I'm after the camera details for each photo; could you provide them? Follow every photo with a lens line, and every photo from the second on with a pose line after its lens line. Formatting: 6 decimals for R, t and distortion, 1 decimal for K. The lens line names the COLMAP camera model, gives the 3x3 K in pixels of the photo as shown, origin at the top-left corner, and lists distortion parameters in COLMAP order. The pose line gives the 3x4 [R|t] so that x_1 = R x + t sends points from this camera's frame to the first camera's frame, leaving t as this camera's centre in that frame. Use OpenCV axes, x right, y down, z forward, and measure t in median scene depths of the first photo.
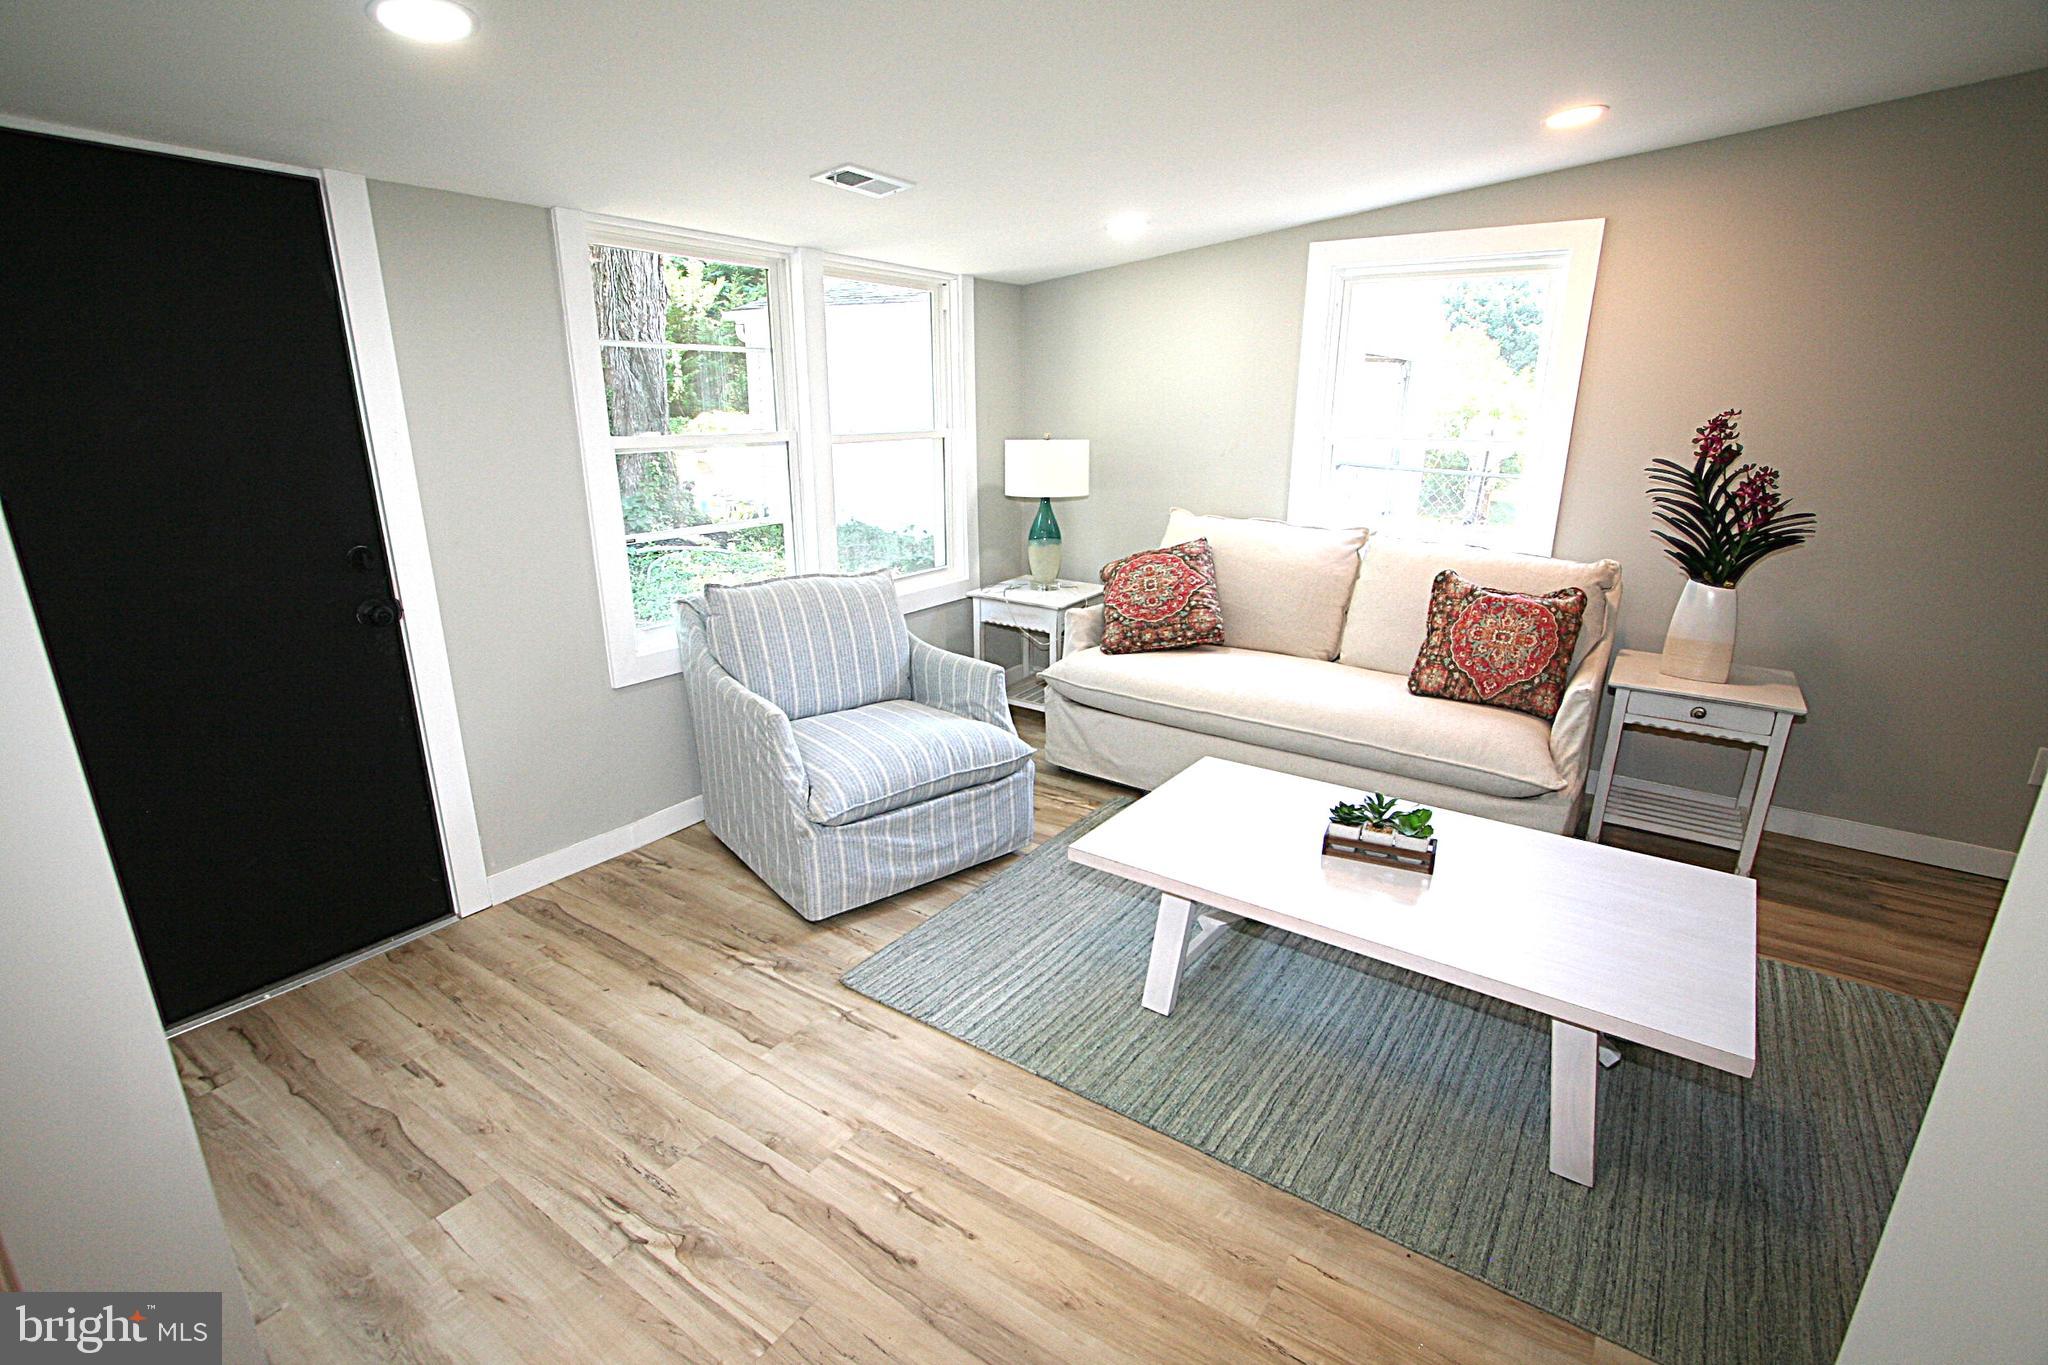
lens RADIAL K [[950.7, 0, 1013.7], [0, 950.7, 684.9], [0, 0, 1]] dist [-0.016290, 0.001002]
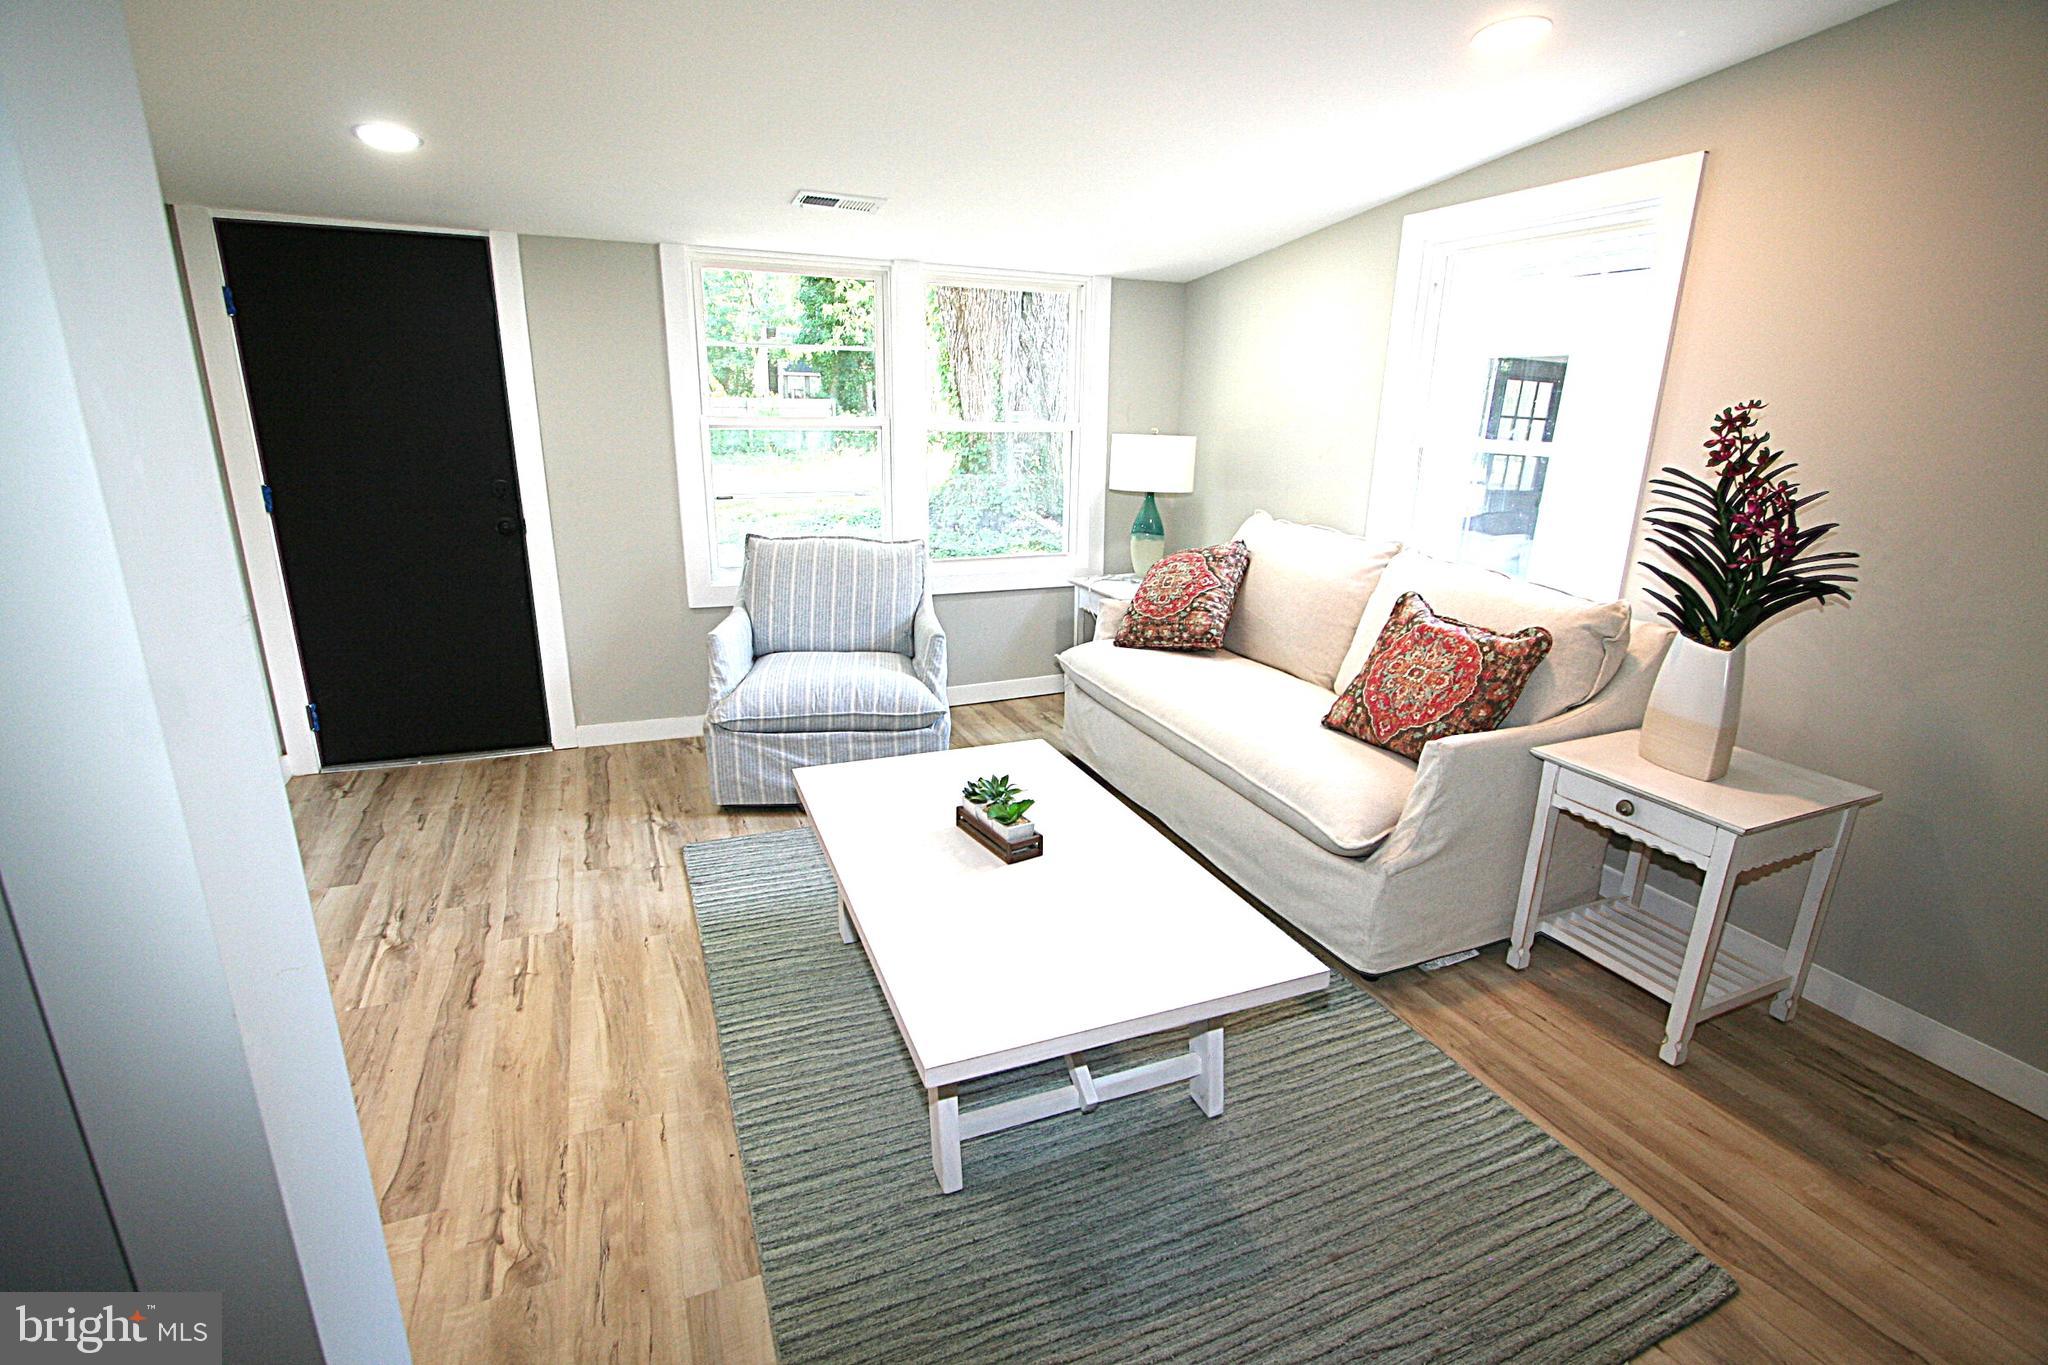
lens RADIAL K [[950.7, 0, 1025.5], [0, 950.7, 686.8], [0, 0, 1]] dist [-0.016290, 0.001002]
pose [[0.848865, 0.160101, -0.503781, 0.661603], [-0.165175, 0.985646, 0.034920, -0.011649], [0.502141, 0.053570, 0.863125, 0.113747]]
